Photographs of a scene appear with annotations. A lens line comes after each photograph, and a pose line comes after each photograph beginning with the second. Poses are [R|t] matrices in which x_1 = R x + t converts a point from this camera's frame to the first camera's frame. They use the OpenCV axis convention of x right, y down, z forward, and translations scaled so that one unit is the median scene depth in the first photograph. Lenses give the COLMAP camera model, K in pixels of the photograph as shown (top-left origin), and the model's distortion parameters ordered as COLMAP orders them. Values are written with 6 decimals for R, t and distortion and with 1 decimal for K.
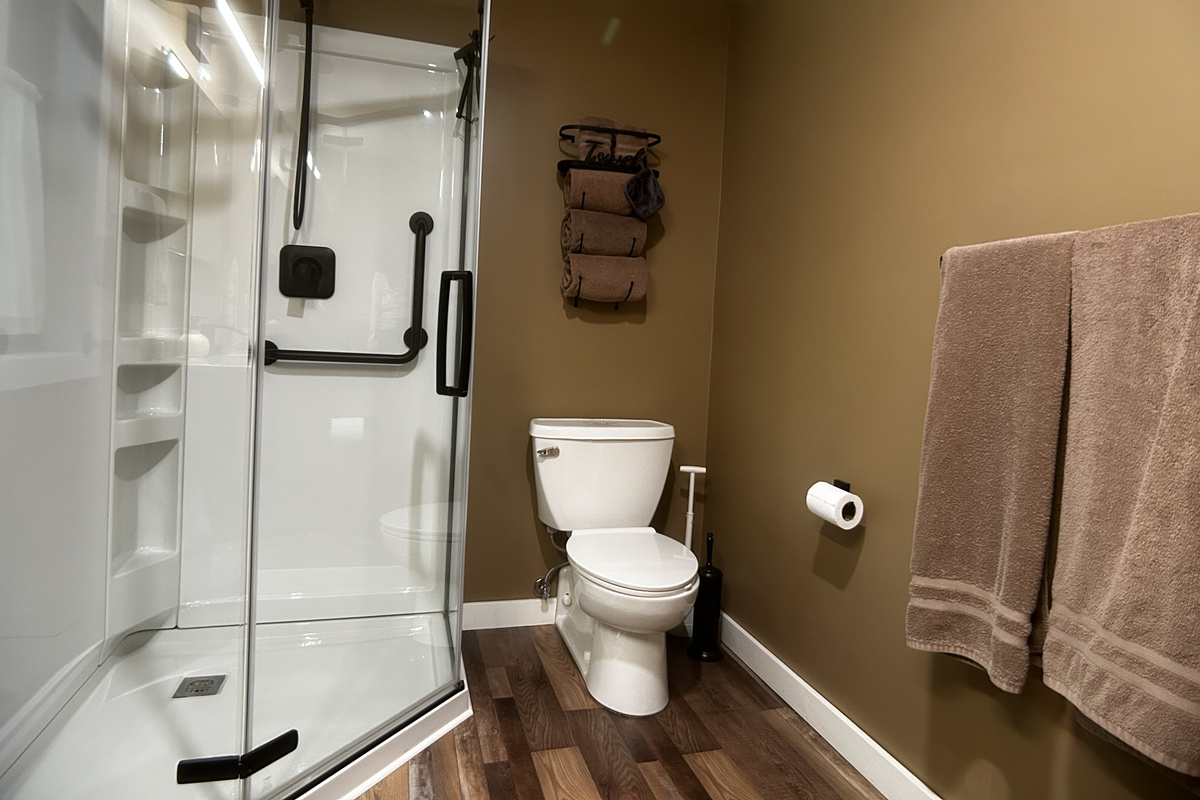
lens RADIAL K [[671.5, 0, 588.0], [0, 671.5, 367.3], [0, 0, 1]] dist [0.000699, -0.005188]
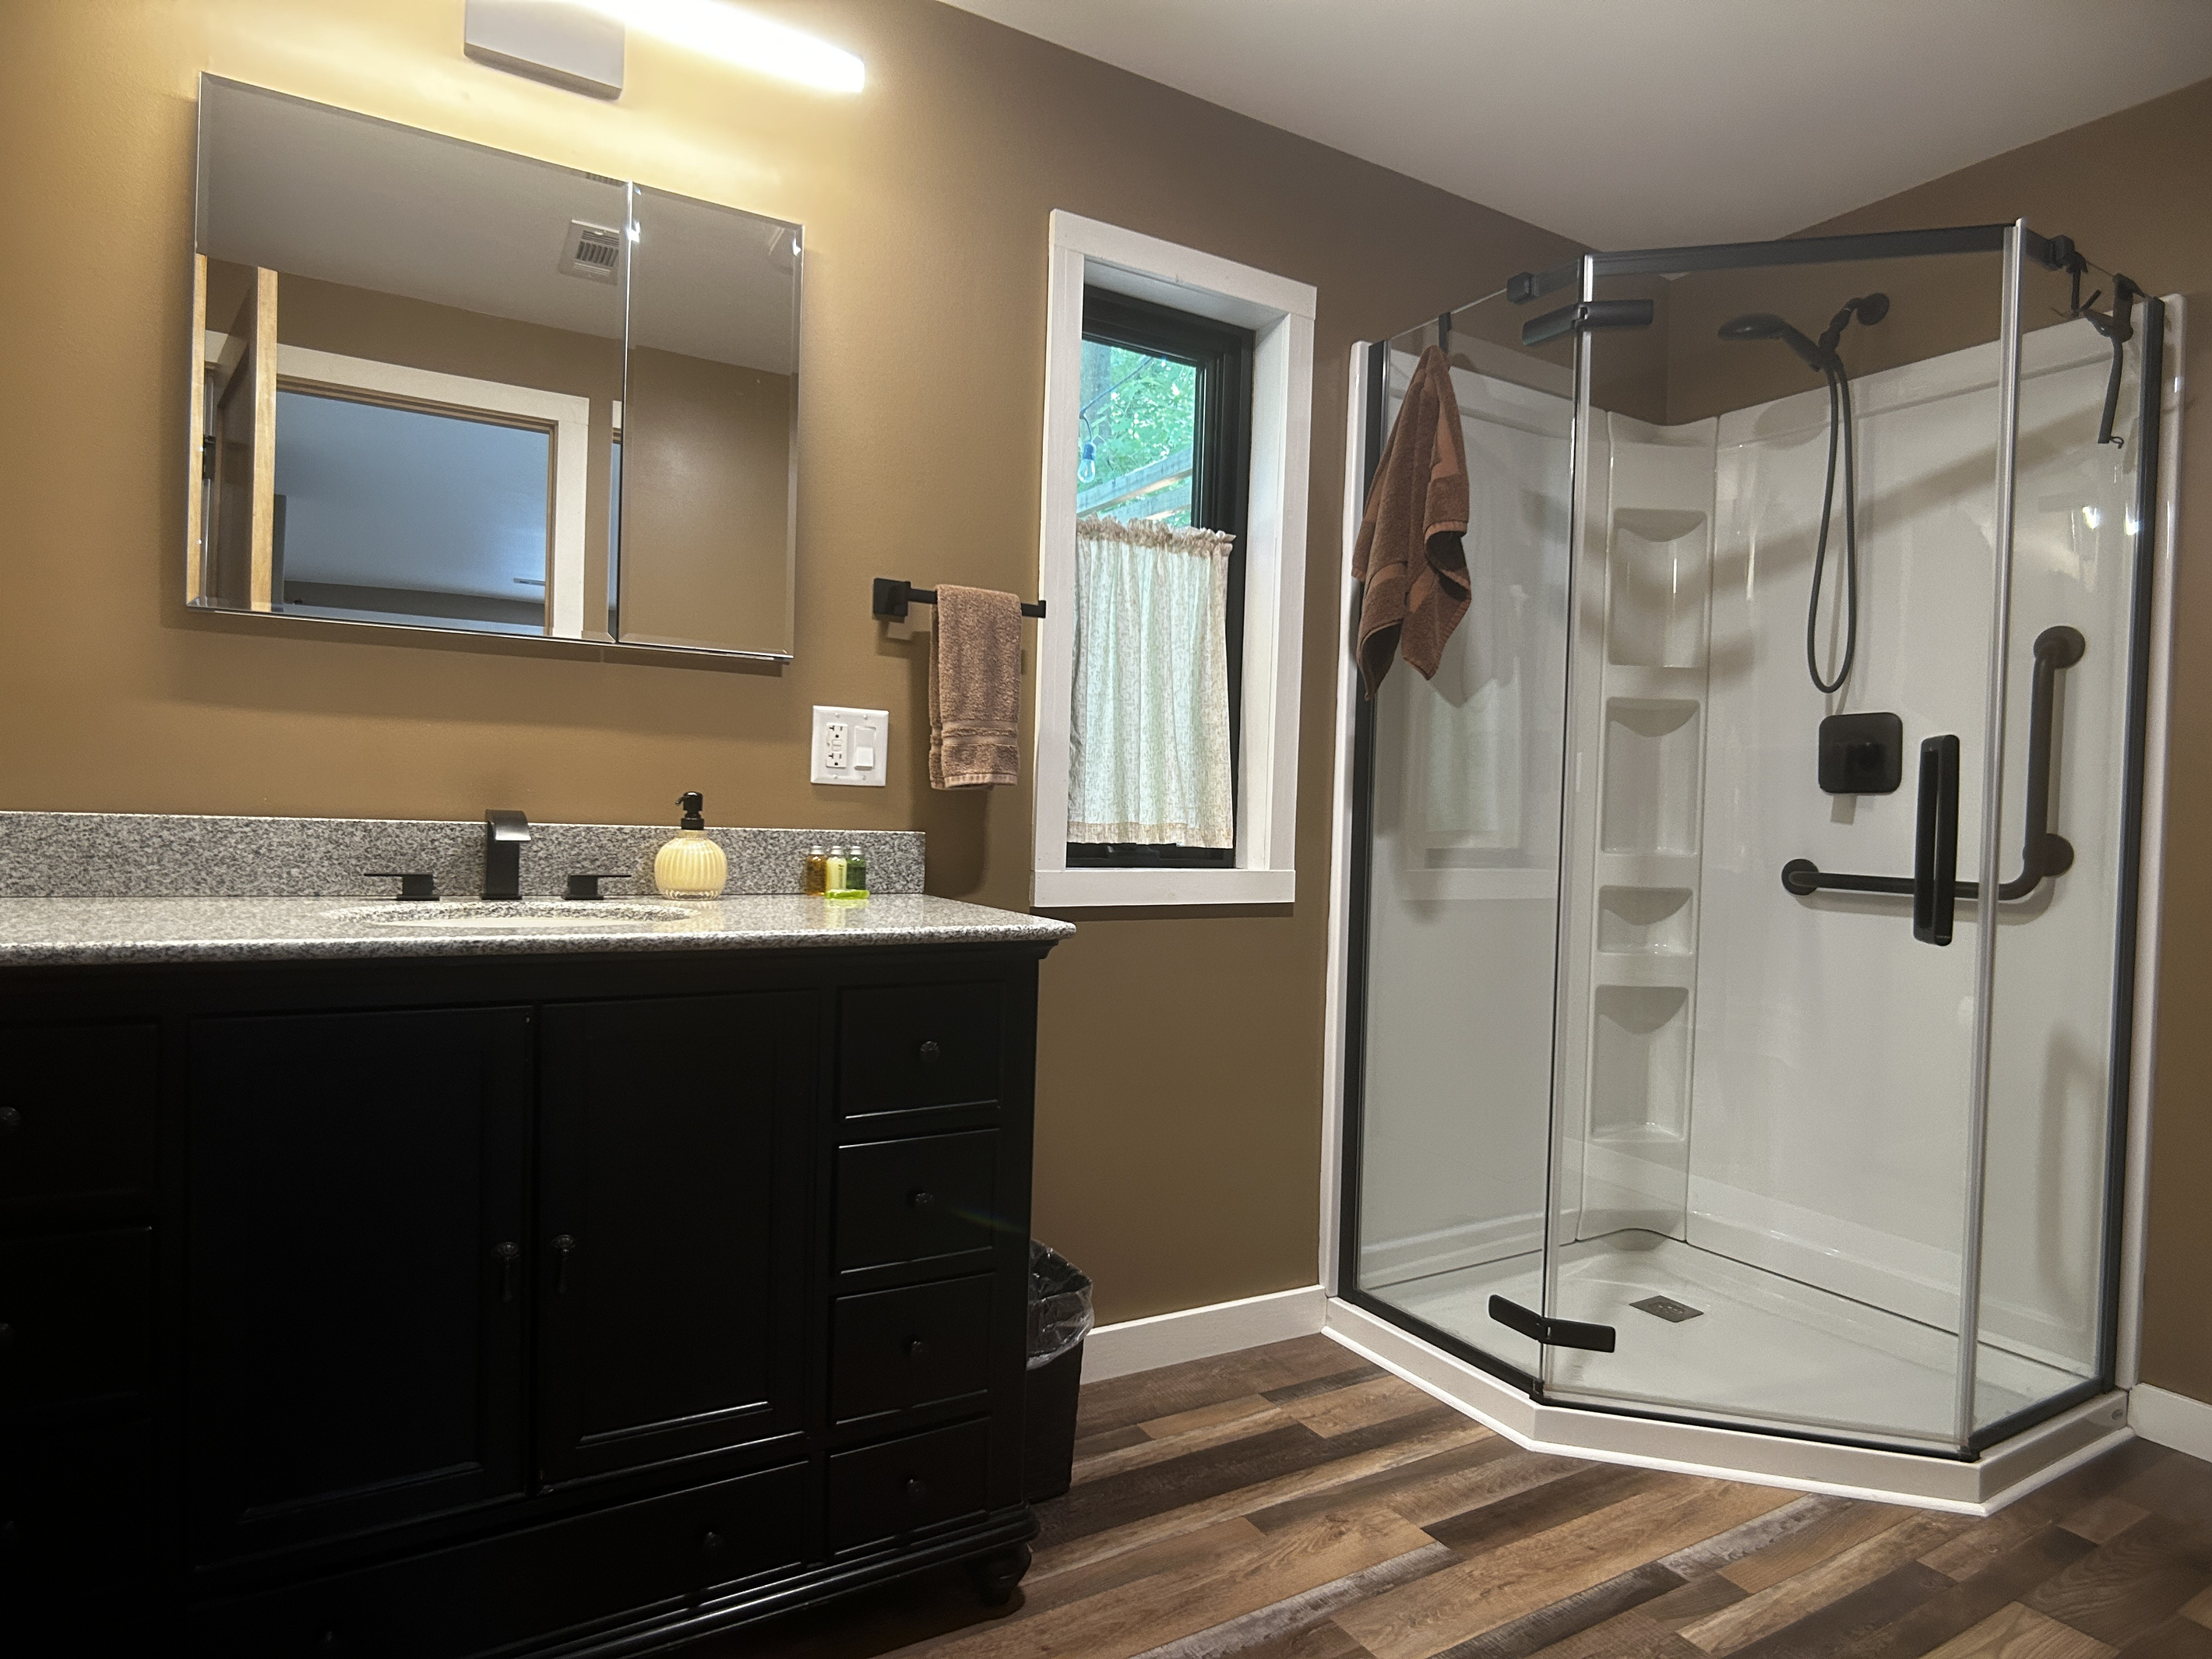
lens RADIAL K [[1243.0, 0, 1104.1], [0, 1243.0, 829.9], [0, 0, 1]] dist [-0.010559, -0.000474]
pose [[0.256938, -0.029951, -0.965964, 0.583473], [-0.051406, 0.997681, -0.044608, 0.024496], [0.965060, 0.061118, 0.254803, -0.009350]]
